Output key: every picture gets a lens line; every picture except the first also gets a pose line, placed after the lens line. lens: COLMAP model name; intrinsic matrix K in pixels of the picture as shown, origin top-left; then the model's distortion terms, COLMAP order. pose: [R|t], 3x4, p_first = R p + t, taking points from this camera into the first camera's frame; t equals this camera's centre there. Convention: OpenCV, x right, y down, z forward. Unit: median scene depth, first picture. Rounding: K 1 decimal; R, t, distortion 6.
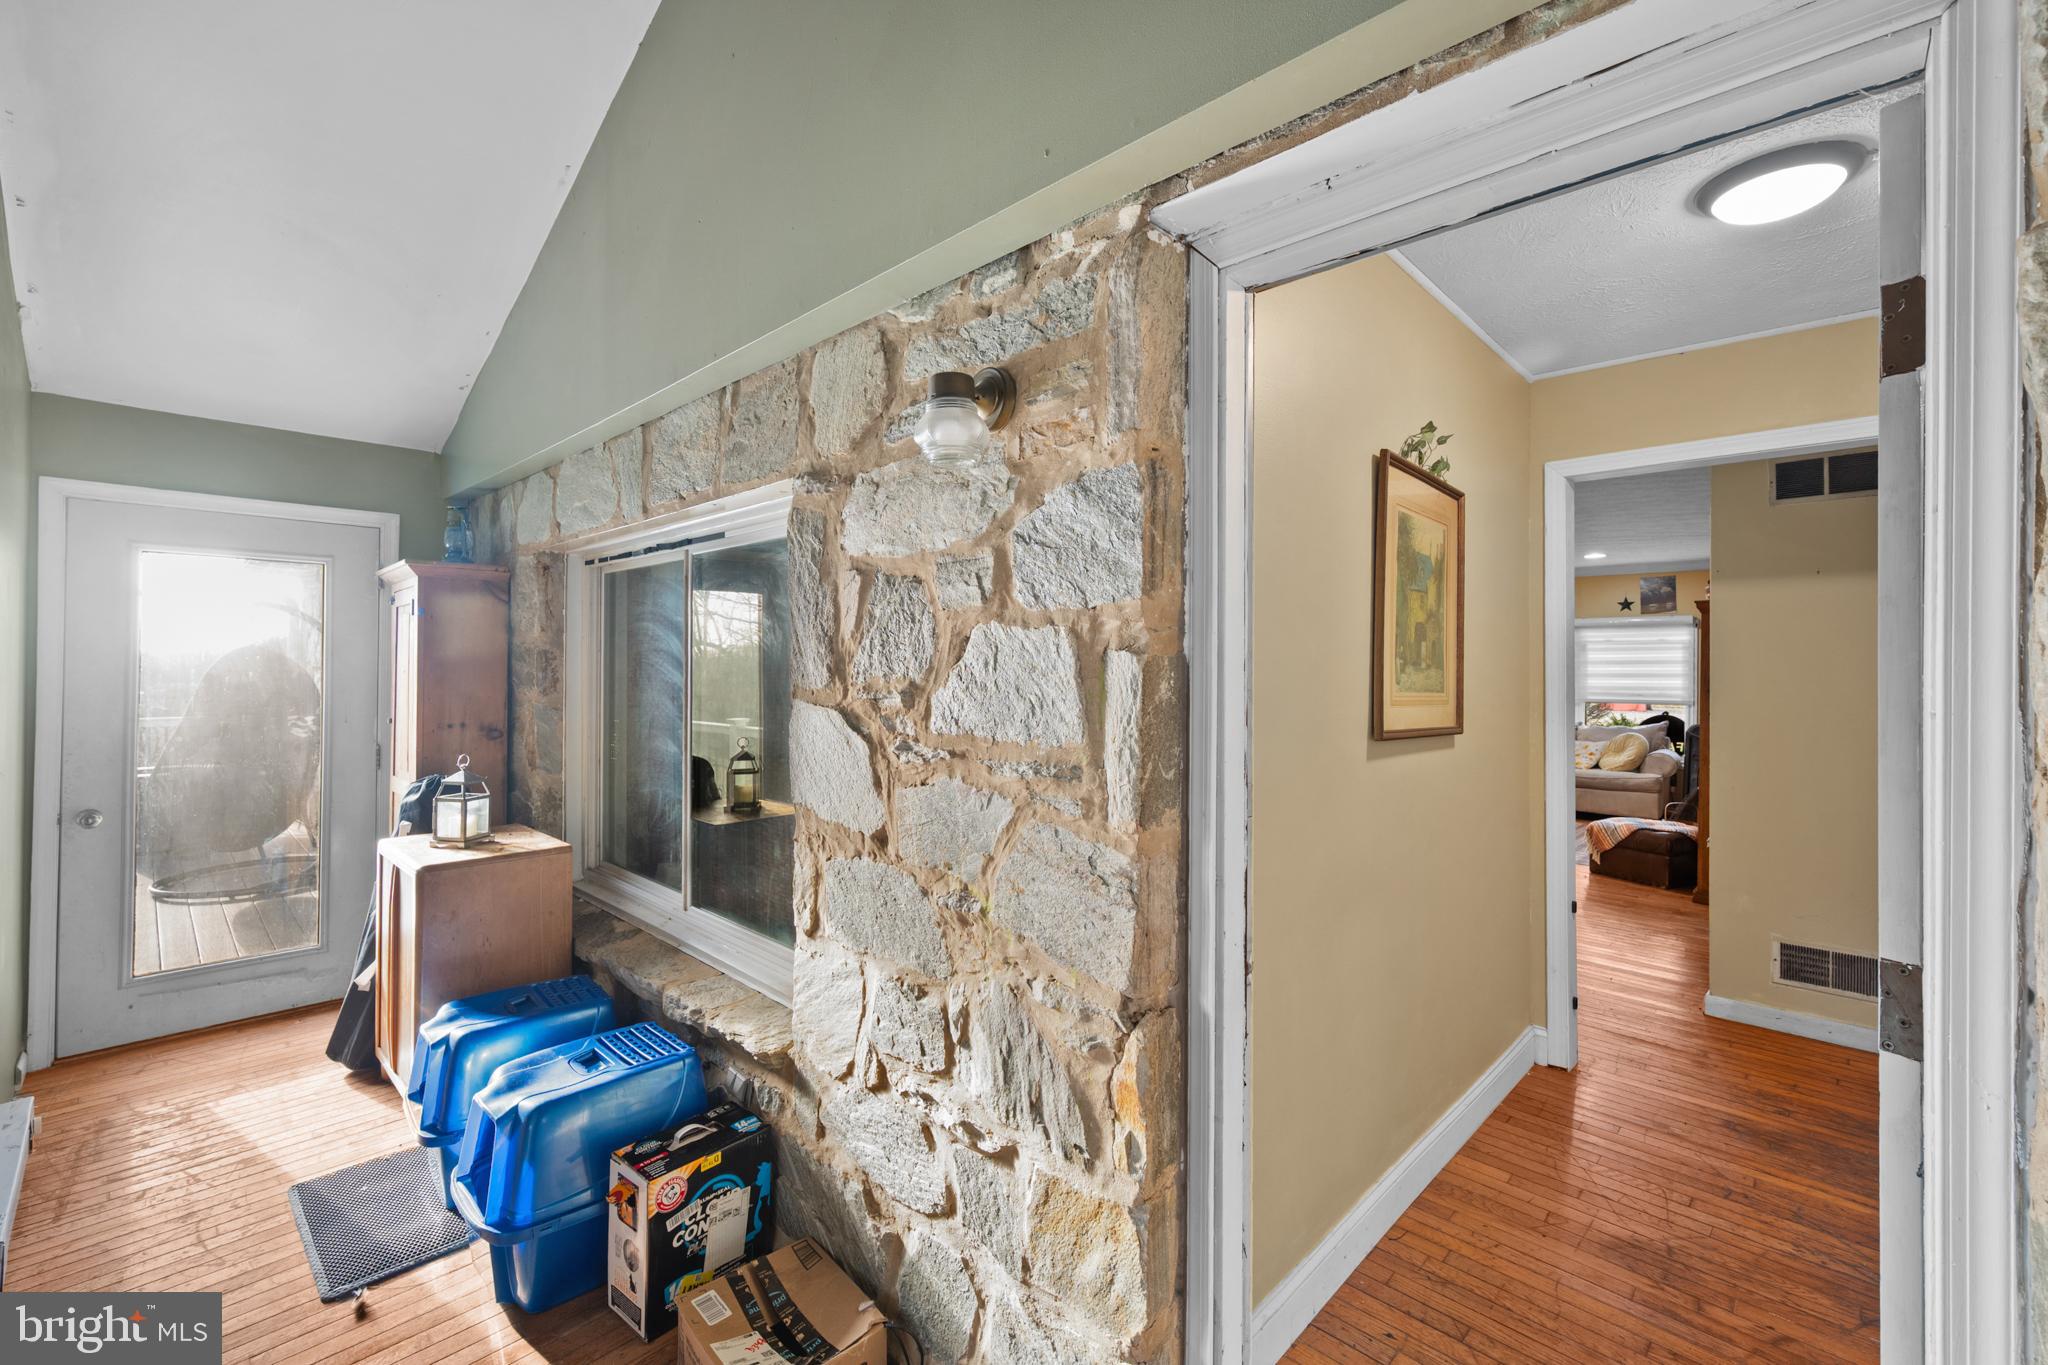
lens RADIAL K [[871.6, 0, 1028.6], [0, 871.6, 672.2], [0, 0, 1]] dist [-0.001269, 0.000016]
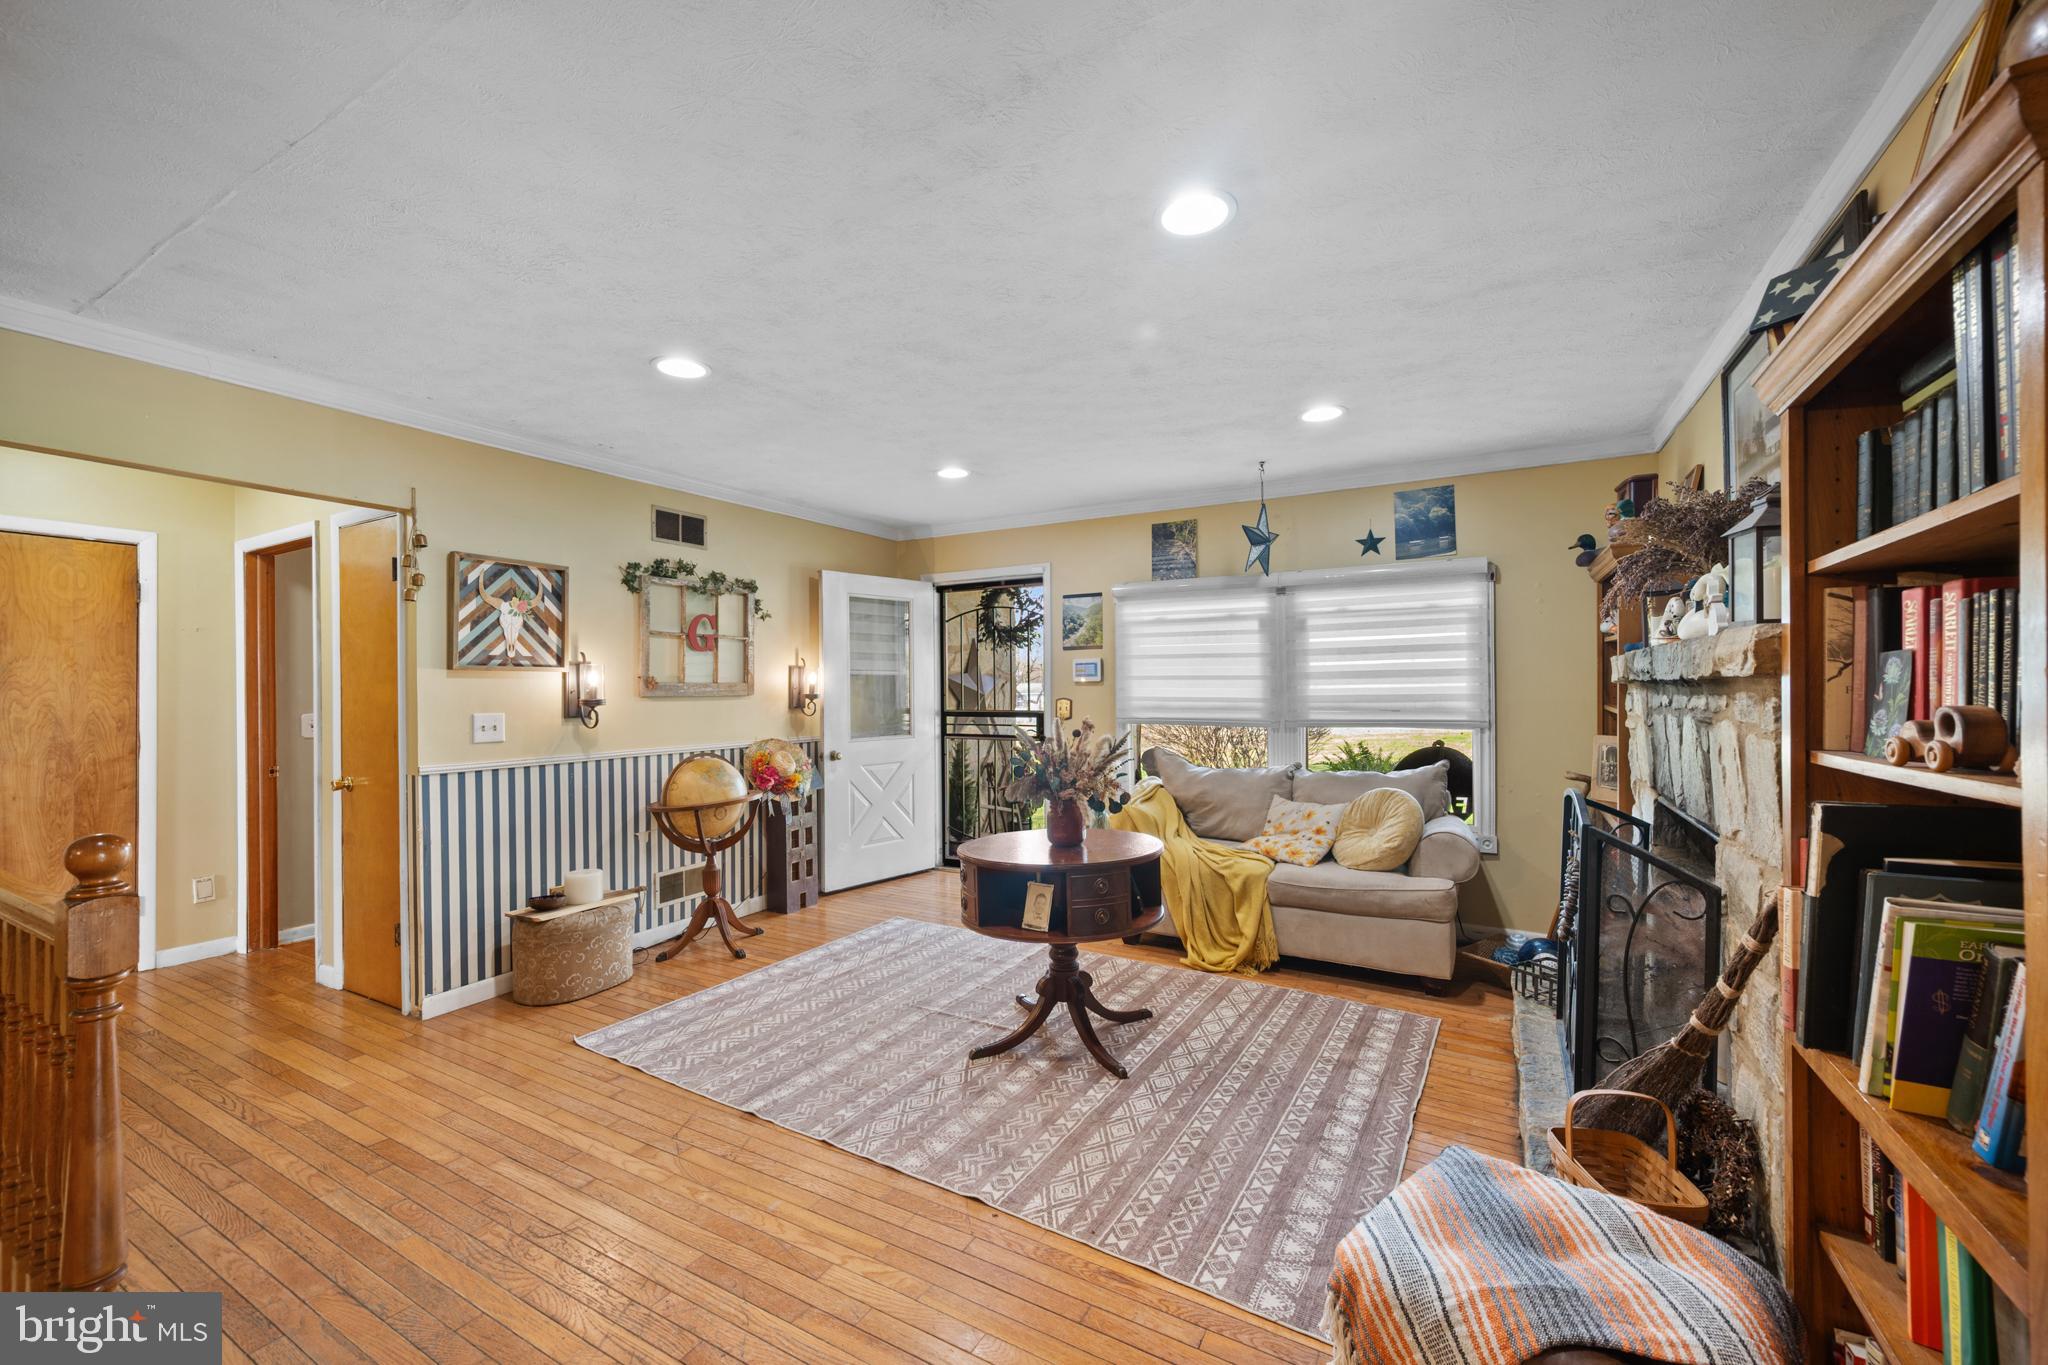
lens RADIAL K [[830.1, 0, 1027.3], [0, 830.1, 690.8], [0, 0, 1]] dist [0.000941, 0.000836]
pose [[0.968653, -0.015280, 0.247948, 0.629580], [0.015301, 0.999881, 0.001845, 0.016649], [-0.247946, 0.002007, 0.968772, 0.994528]]
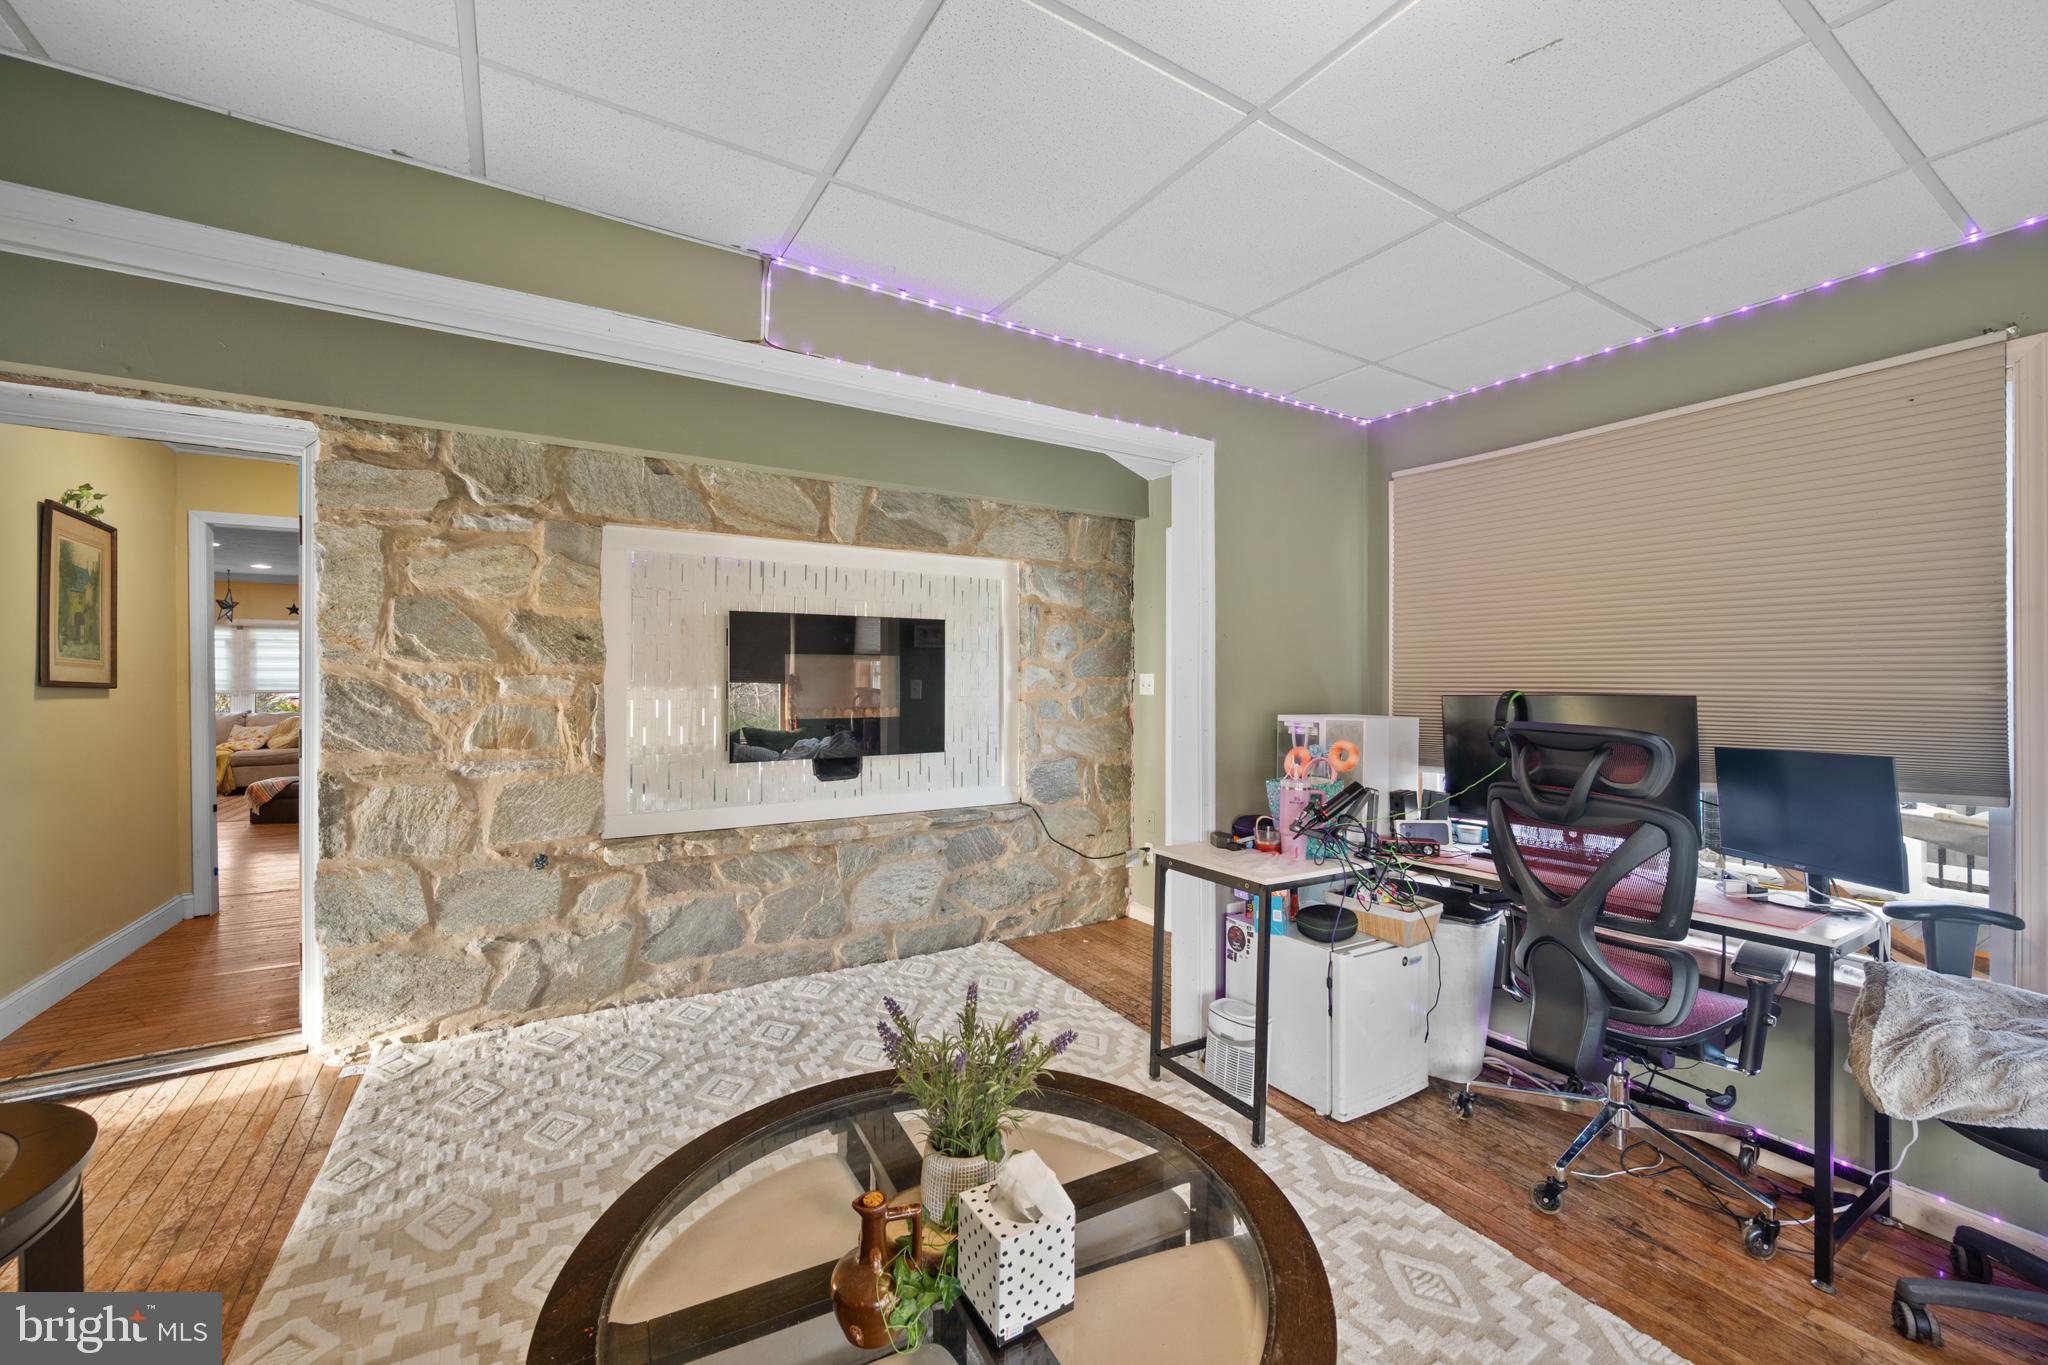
lens RADIAL K [[830.1, 0, 1027.3], [0, 830.1, 690.8], [0, 0, 1]] dist [0.000941, 0.000836]
pose [[0.269531, -0.009719, 0.962943, -0.253976], [-0.003748, 0.999931, 0.011142, 0.028788], [-0.962984, -0.006612, 0.269476, -0.496240]]
